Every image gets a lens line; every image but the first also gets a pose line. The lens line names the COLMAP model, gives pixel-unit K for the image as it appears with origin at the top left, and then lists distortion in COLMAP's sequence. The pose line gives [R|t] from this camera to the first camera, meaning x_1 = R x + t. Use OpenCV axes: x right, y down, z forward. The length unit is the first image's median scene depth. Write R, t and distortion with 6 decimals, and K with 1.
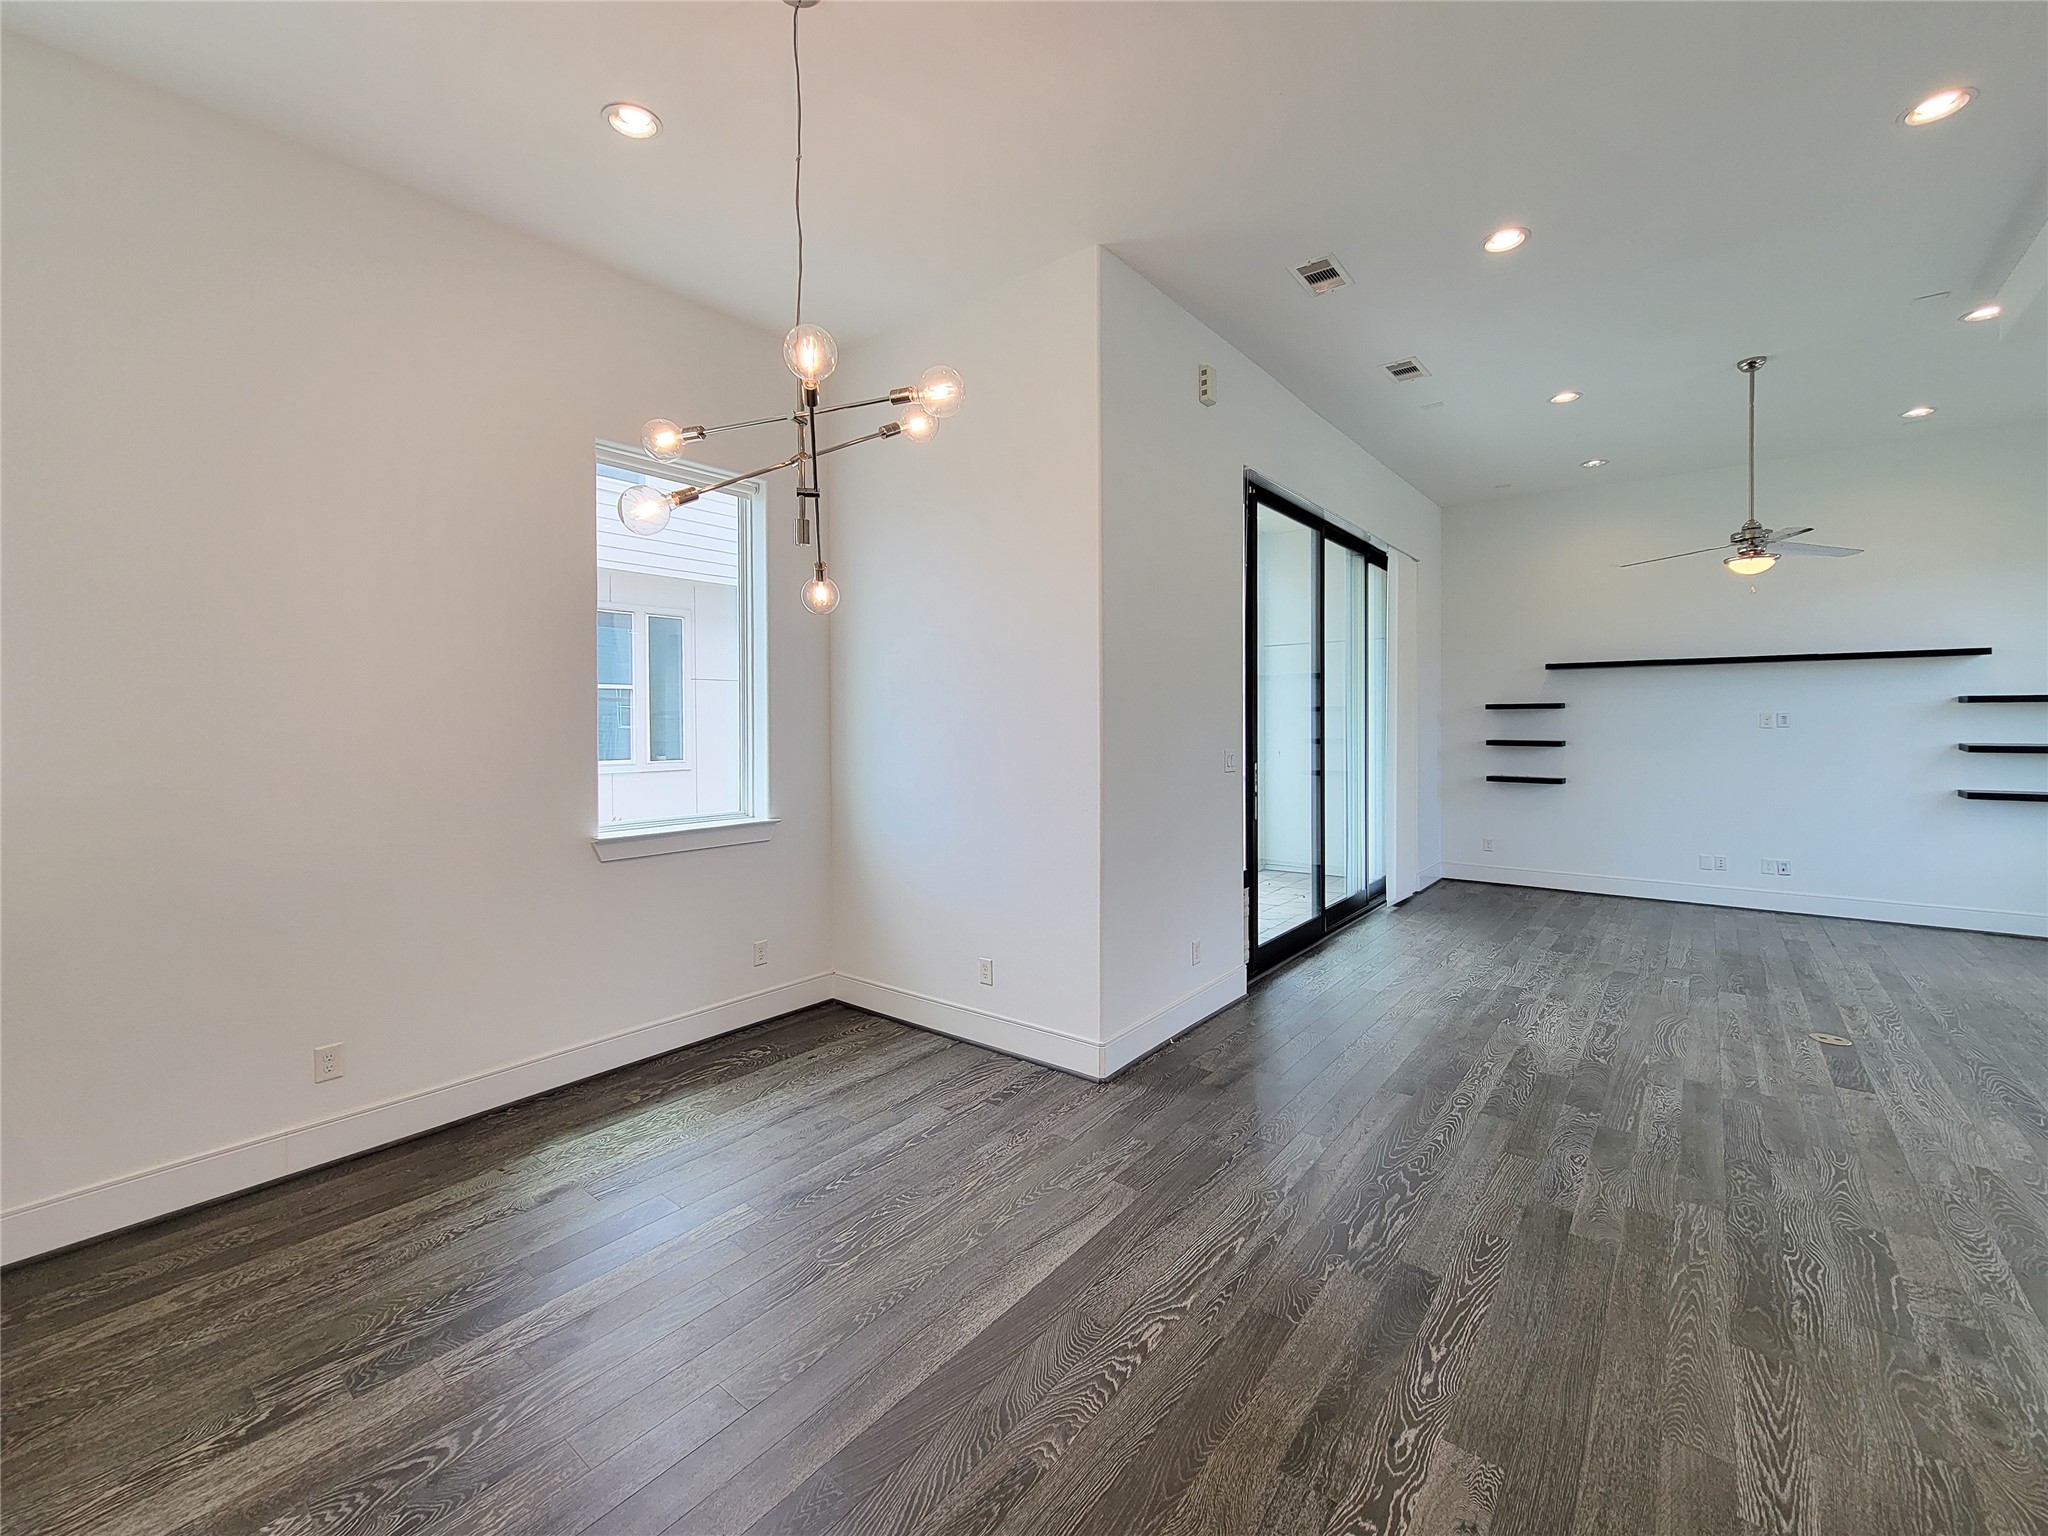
lens RADIAL K [[847.0, 0, 1017.1], [0, 847.0, 743.6], [0, 0, 1]] dist [0.005851, -0.002649]
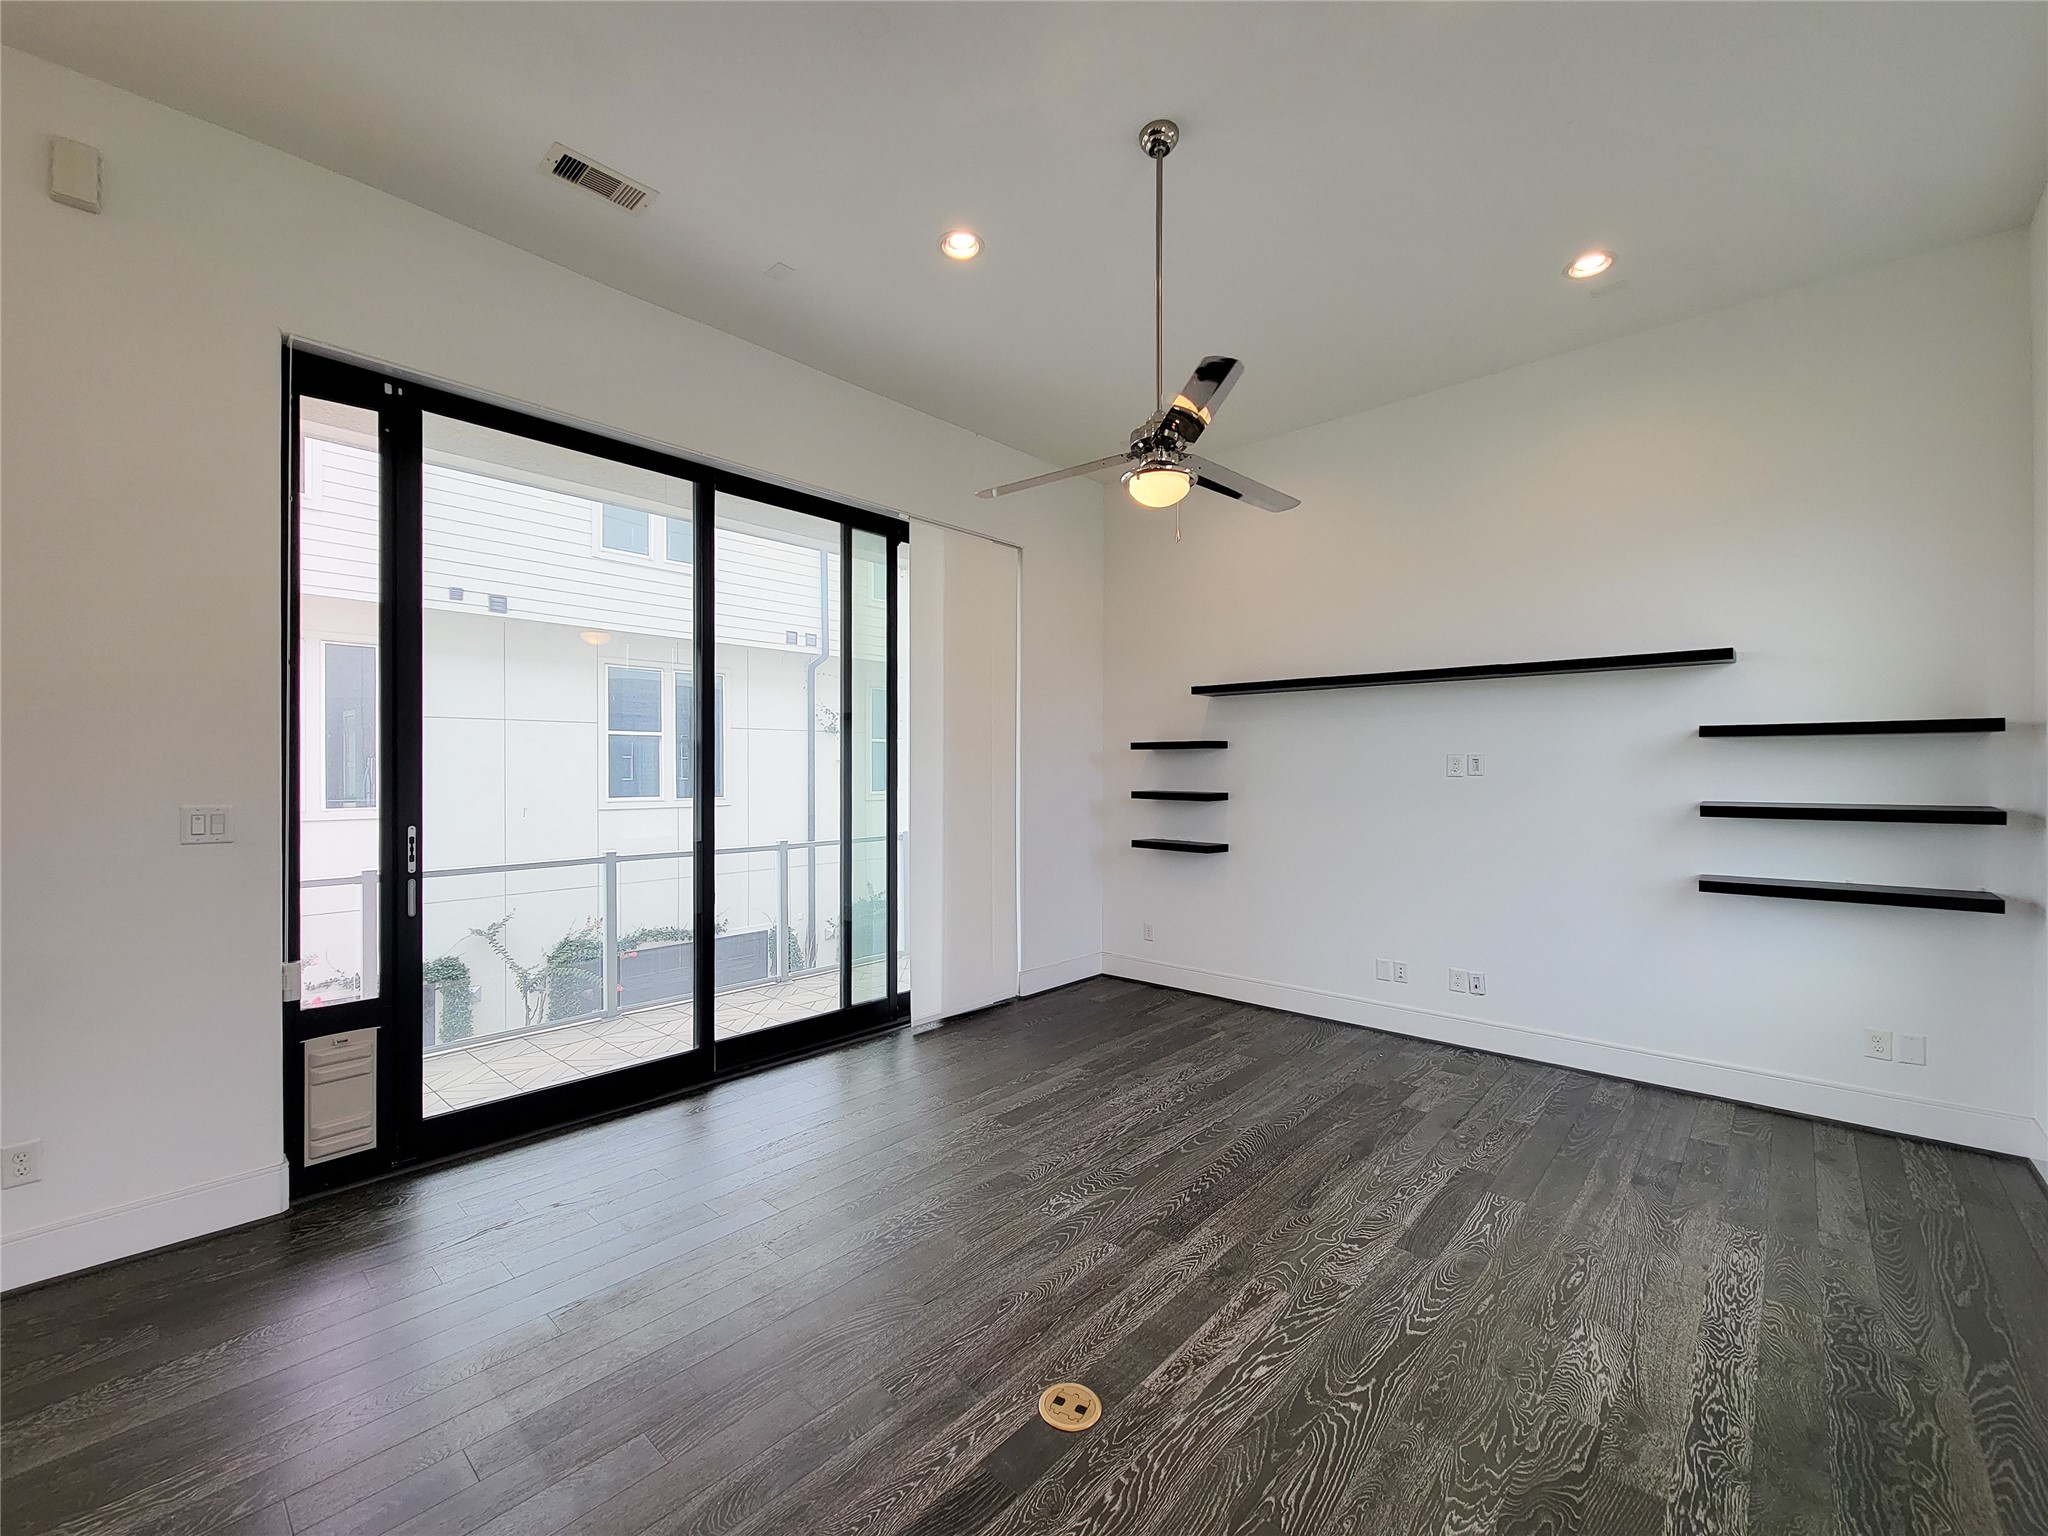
lens RADIAL K [[847.0, 0, 1029.4], [0, 847.0, 775.4], [0, 0, 1]] dist [0.005851, -0.002649]
pose [[0.998438, 0.005815, -0.055574, 0.963211], [-0.006875, 0.999798, -0.018902, -0.006512], [0.055453, 0.019255, 0.998276, 0.506504]]
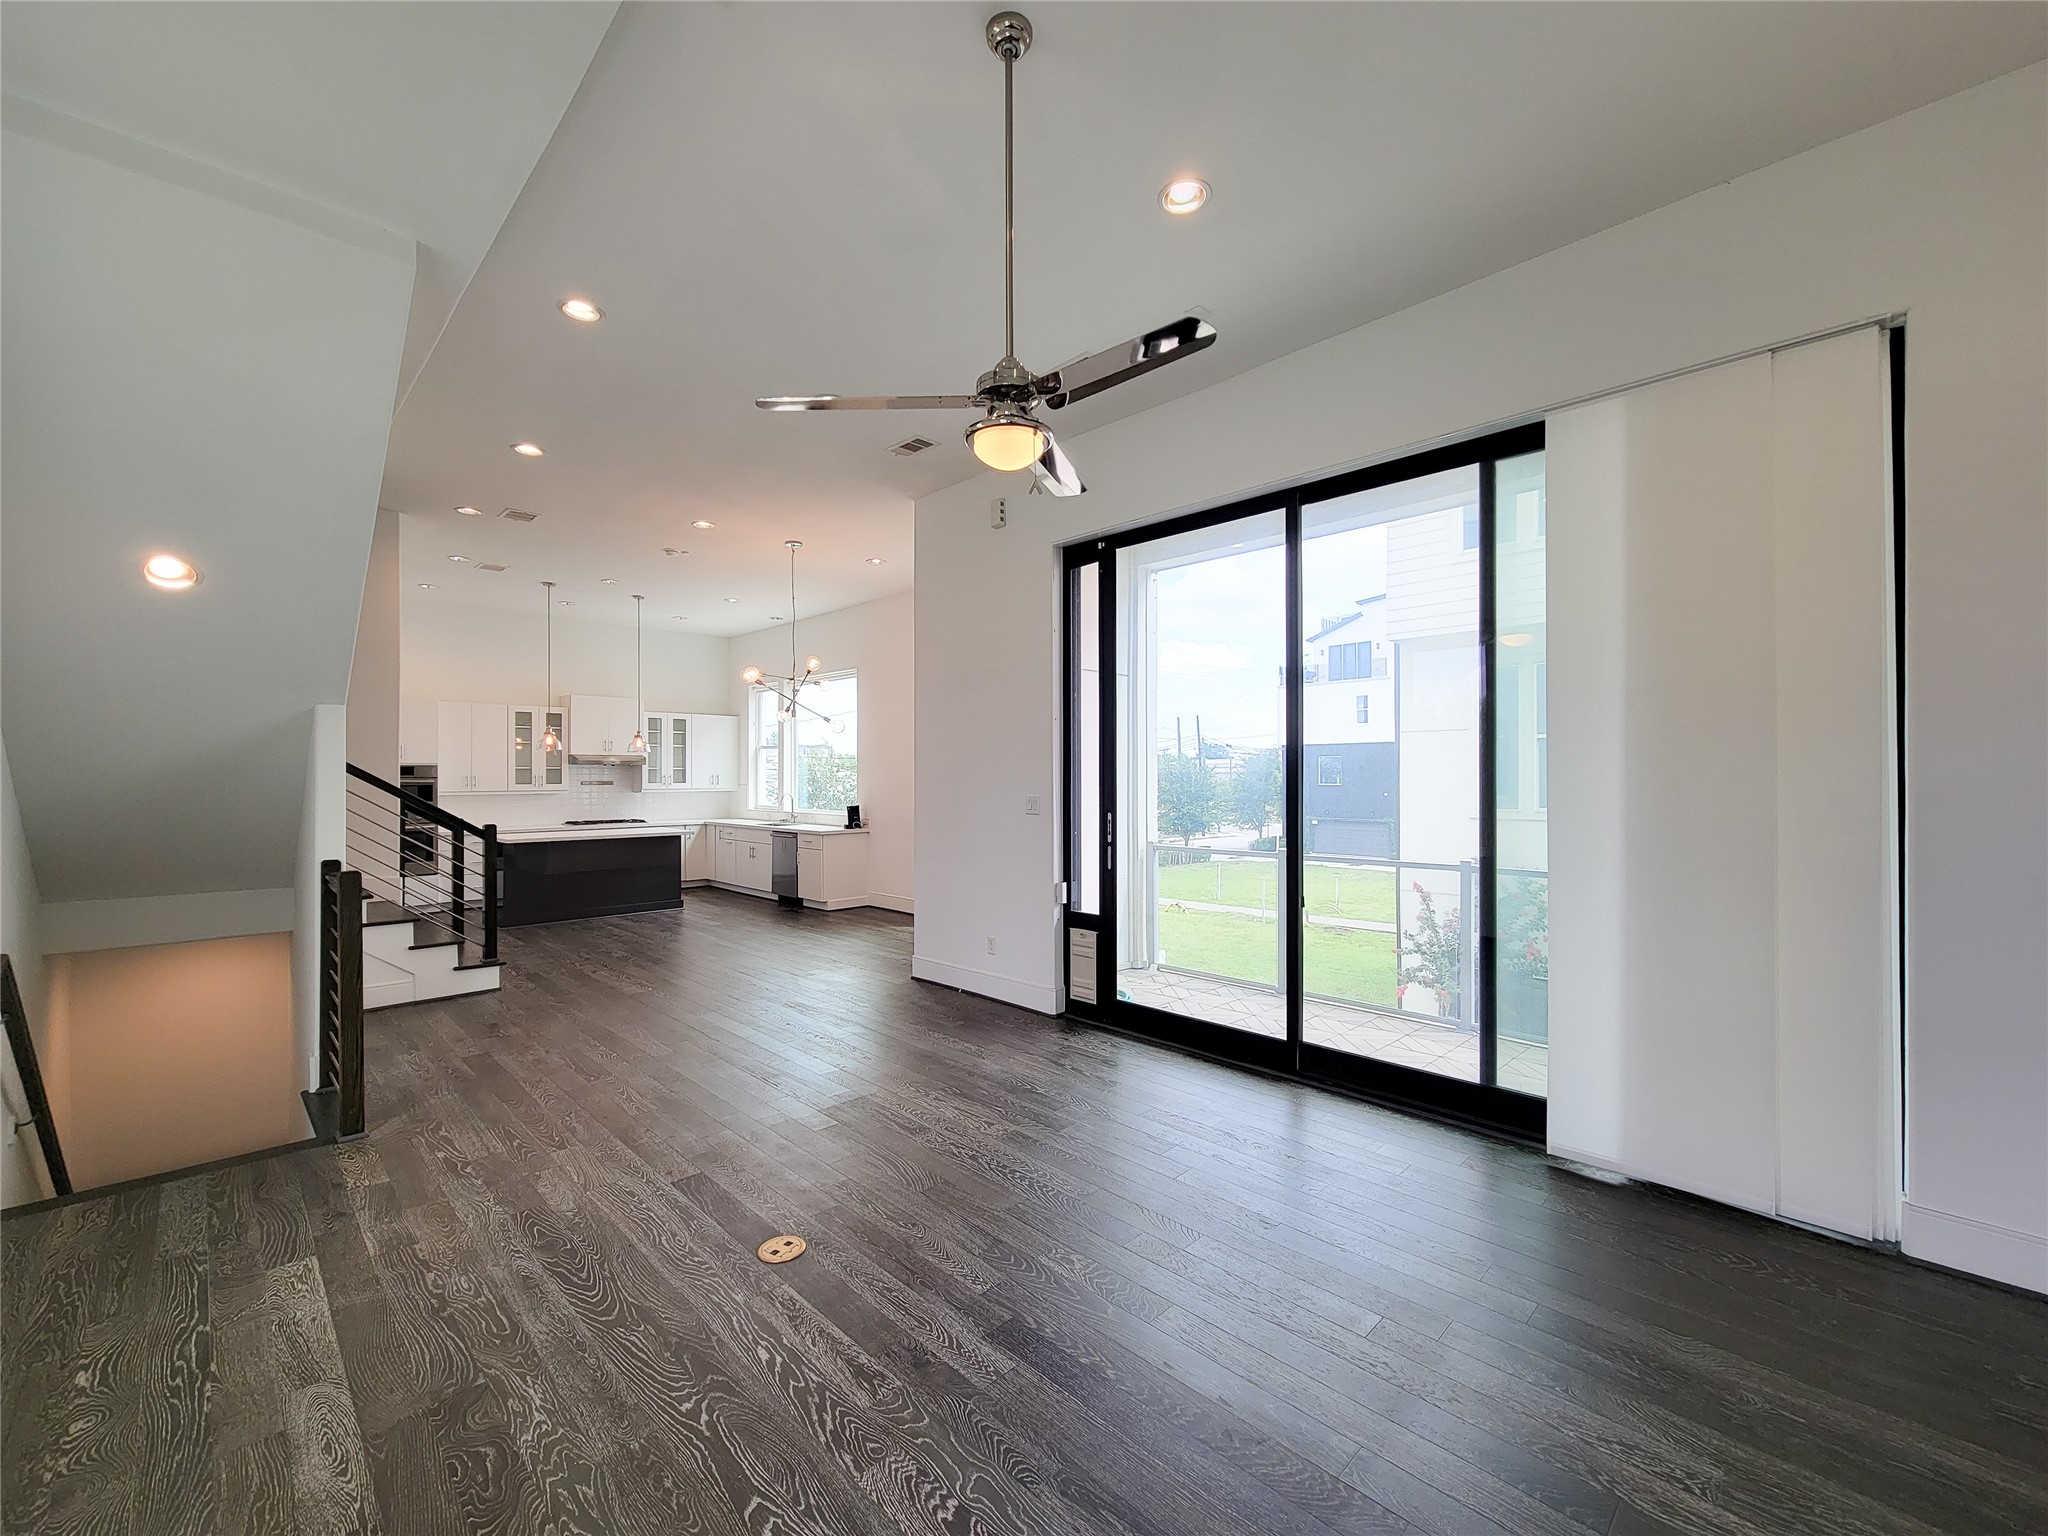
lens RADIAL K [[847.0, 0, 1013.7], [0, 847.0, 776.6], [0, 0, 1]] dist [0.005851, -0.002649]
pose [[-0.126567, 0.005374, -0.991944, 1.595248], [-0.024868, 0.999654, 0.008589, -0.030288], [0.991646, 0.025754, -0.126389, 1.259671]]
